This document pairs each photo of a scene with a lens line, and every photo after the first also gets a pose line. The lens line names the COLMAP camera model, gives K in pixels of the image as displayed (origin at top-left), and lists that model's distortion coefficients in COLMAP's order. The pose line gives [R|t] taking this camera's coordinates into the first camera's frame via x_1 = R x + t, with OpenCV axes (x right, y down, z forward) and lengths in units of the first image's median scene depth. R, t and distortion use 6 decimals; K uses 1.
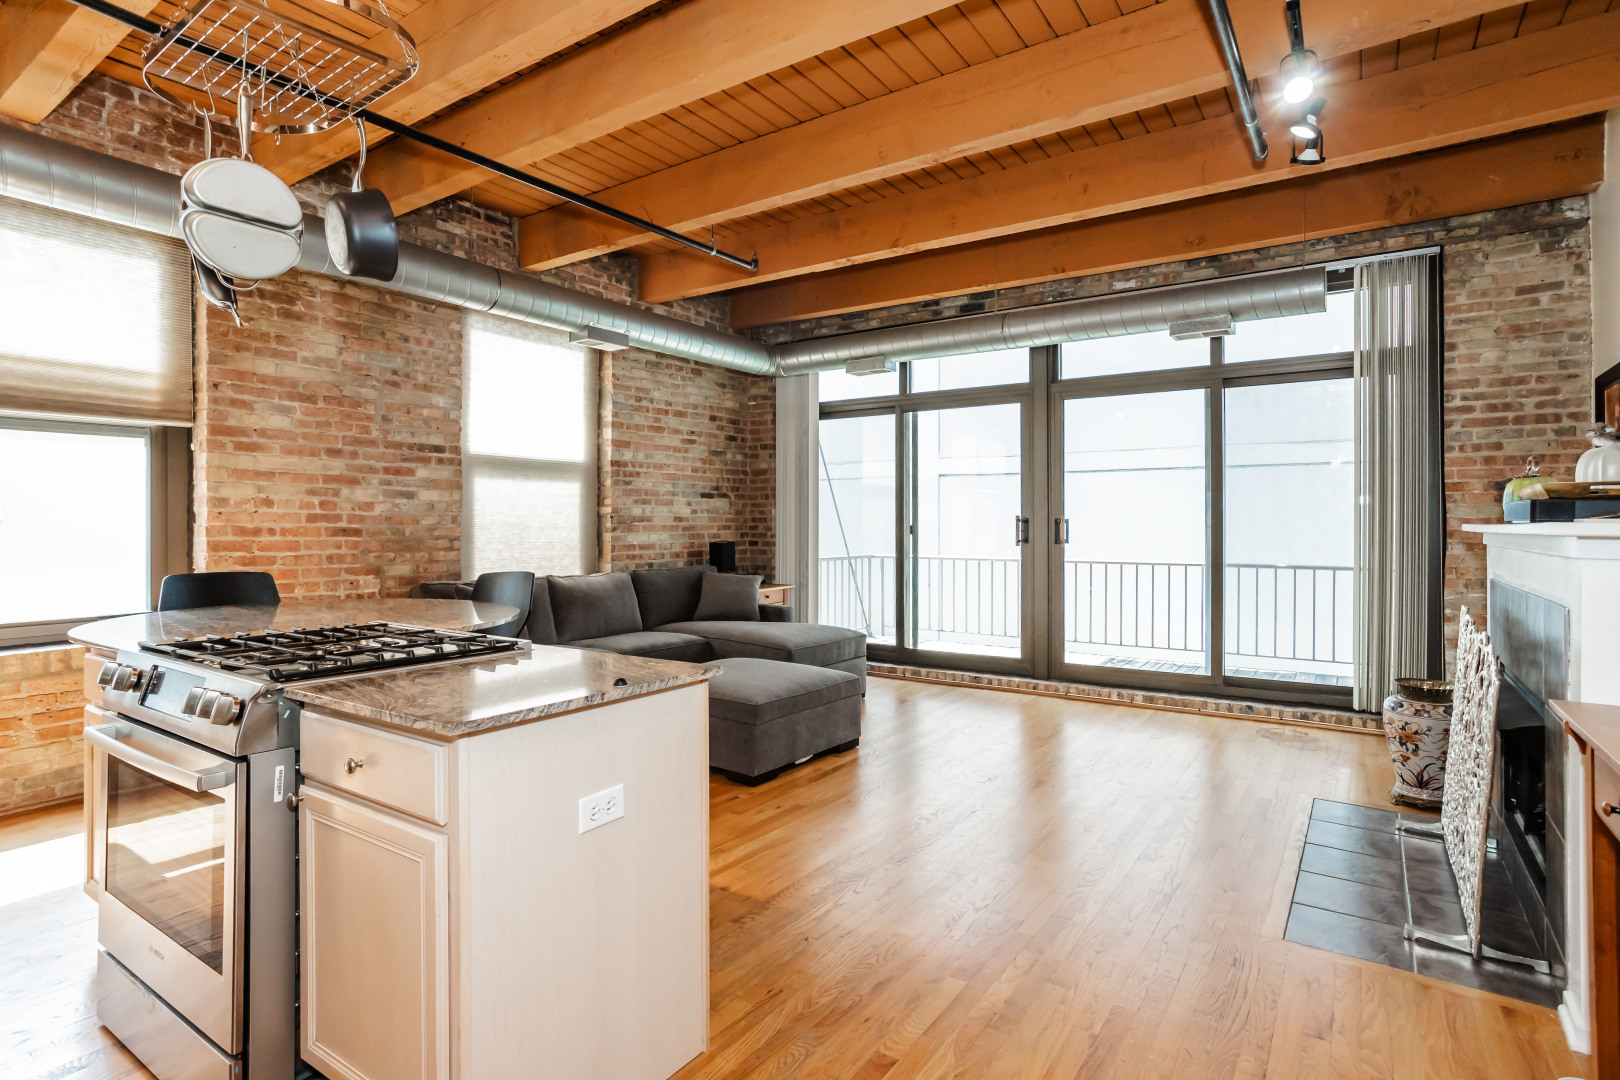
lens RADIAL K [[805.0, 0, 783.0], [0, 805.0, 521.7], [0, 0, 1]] dist [-0.033888, 0.014853]
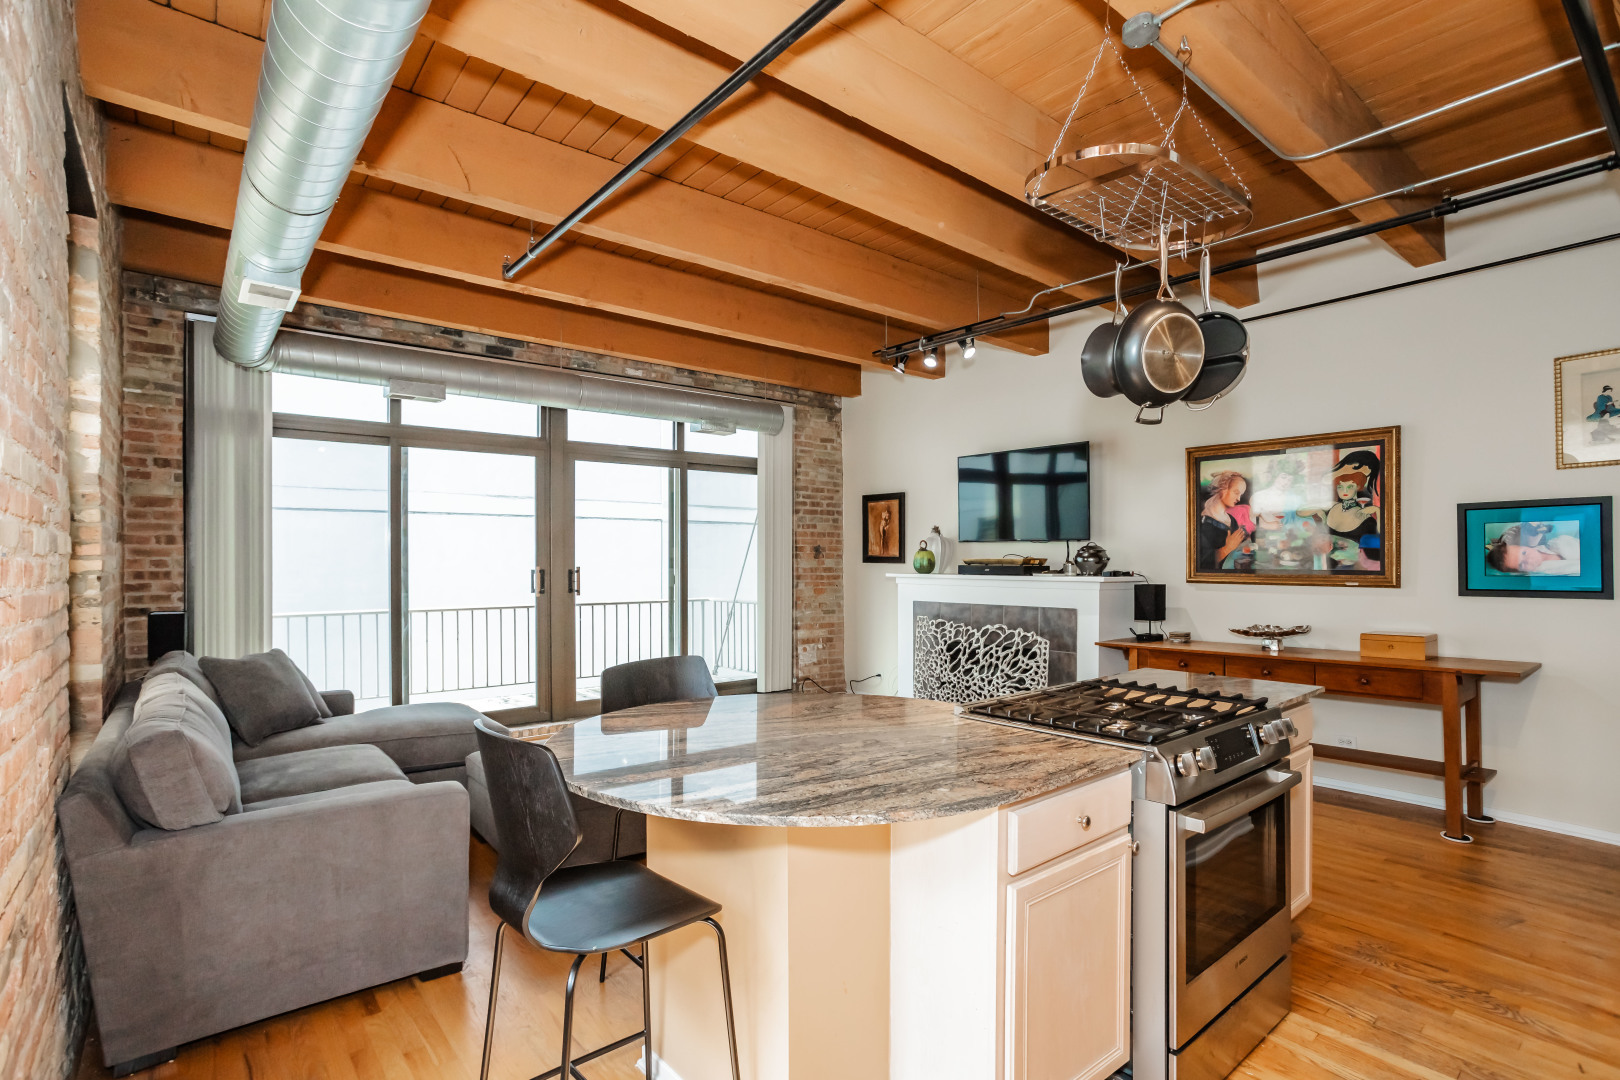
lens RADIAL K [[805.0, 0, 806.3], [0, 805.0, 561.3], [0, 0, 1]] dist [-0.033888, 0.014853]
pose [[0.271840, -0.005020, 0.962329, -0.750225], [0.001056, 0.999987, 0.004918, -0.023689], [-0.962342, -0.000321, 0.271842, 0.487564]]
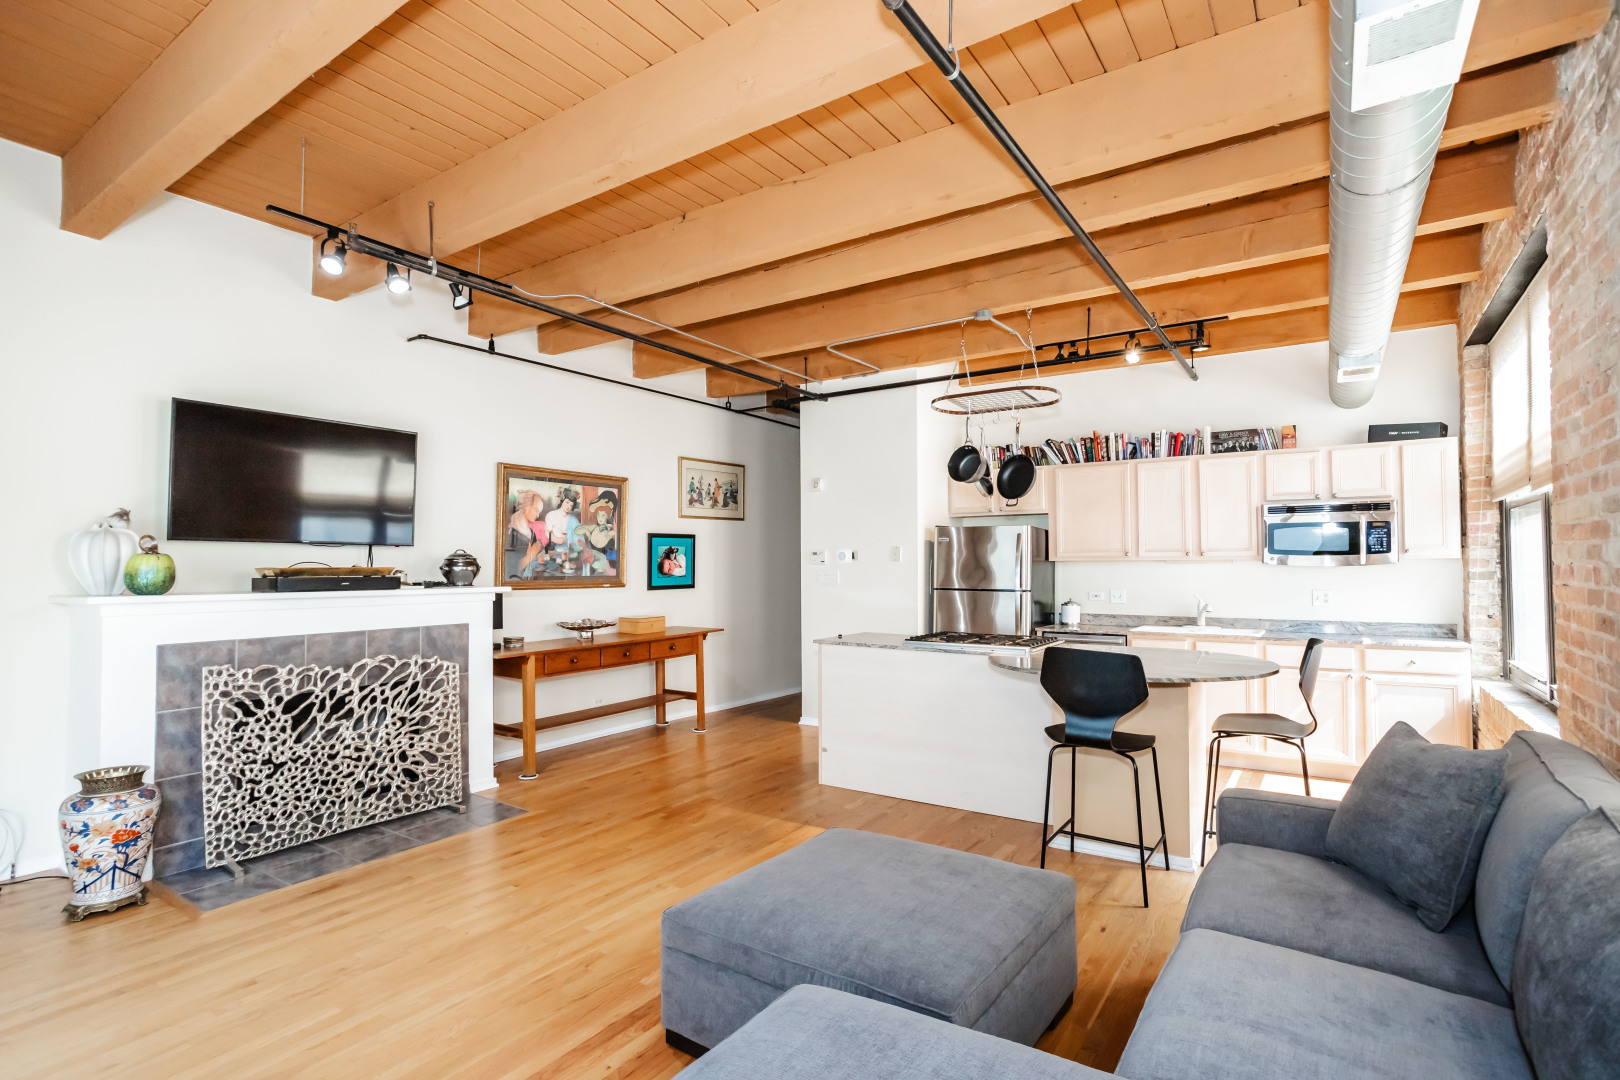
lens RADIAL K [[805.0, 0, 796.0], [0, 805.0, 544.5], [0, 0, 1]] dist [-0.033888, 0.014853]
pose [[-0.999682, -0.002511, -0.025077, 0.029380], [-0.001818, 0.999618, -0.027592, -0.023155], [0.025137, -0.027537, -0.999305, 1.425124]]
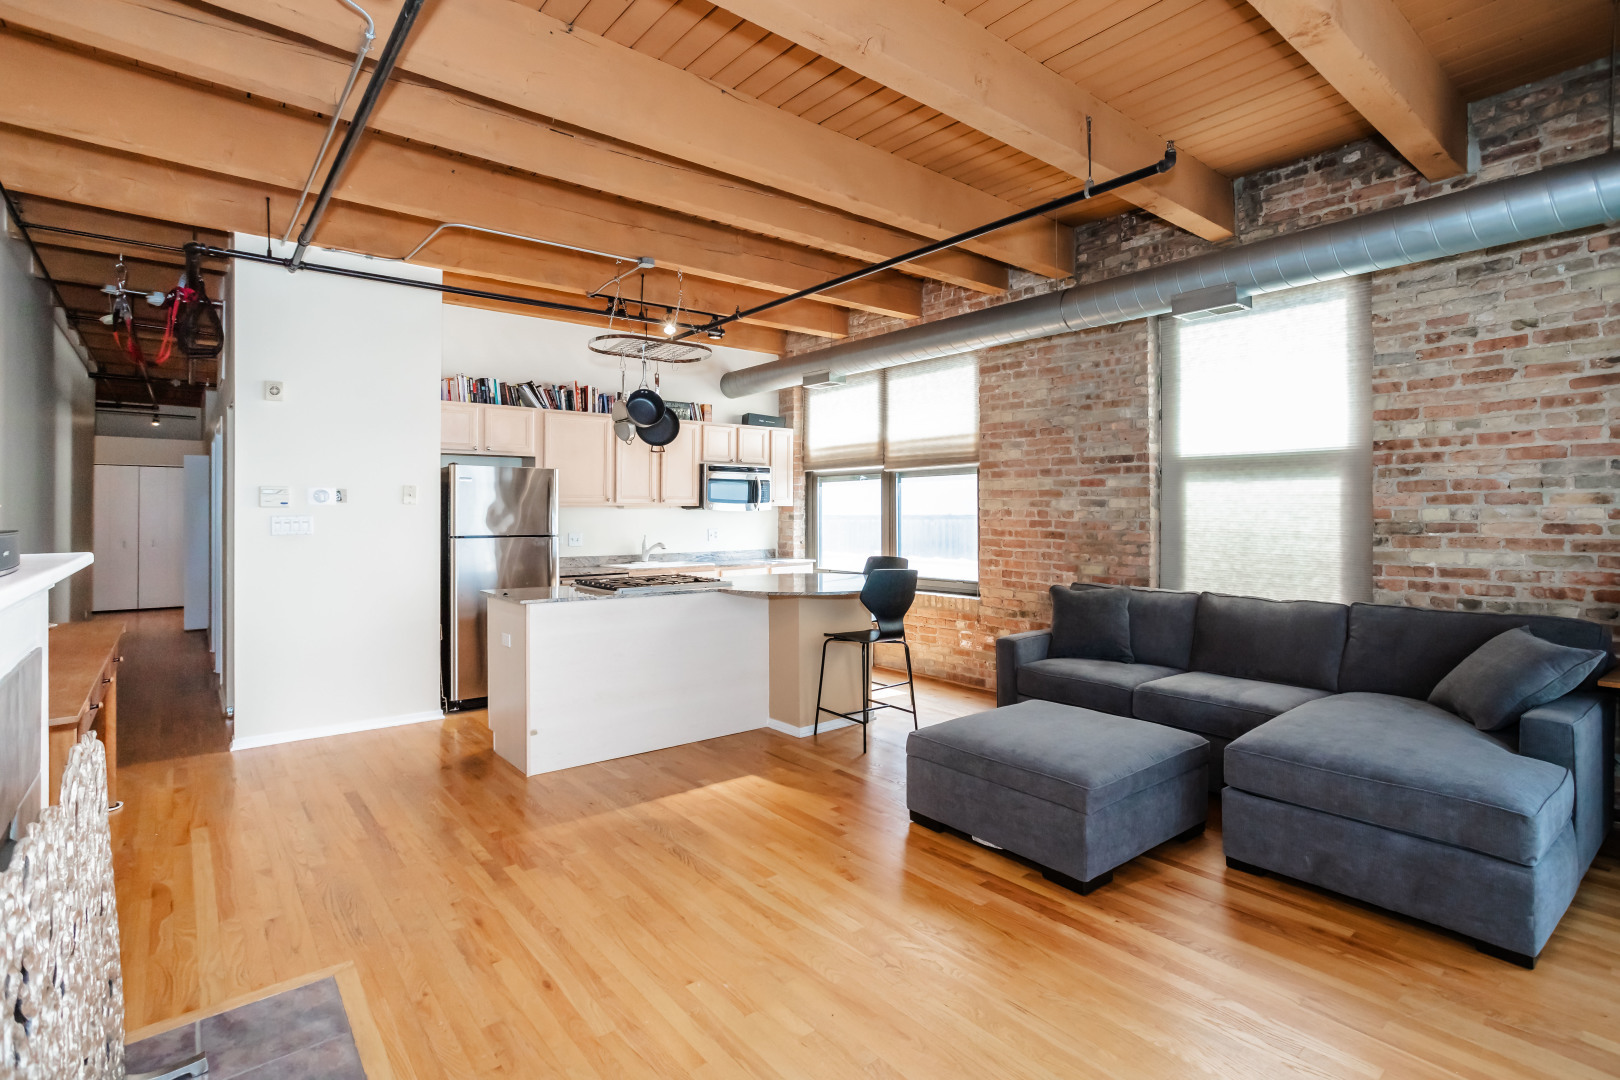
lens RADIAL K [[805.0, 0, 833.0], [0, 805.0, 507.6], [0, 0, 1]] dist [-0.033888, 0.014853]
pose [[-0.239575, -0.007353, -0.970850, 0.704867], [0.001500, 0.999967, -0.007944, -0.019182], [0.970877, -0.003359, -0.239556, 0.902343]]
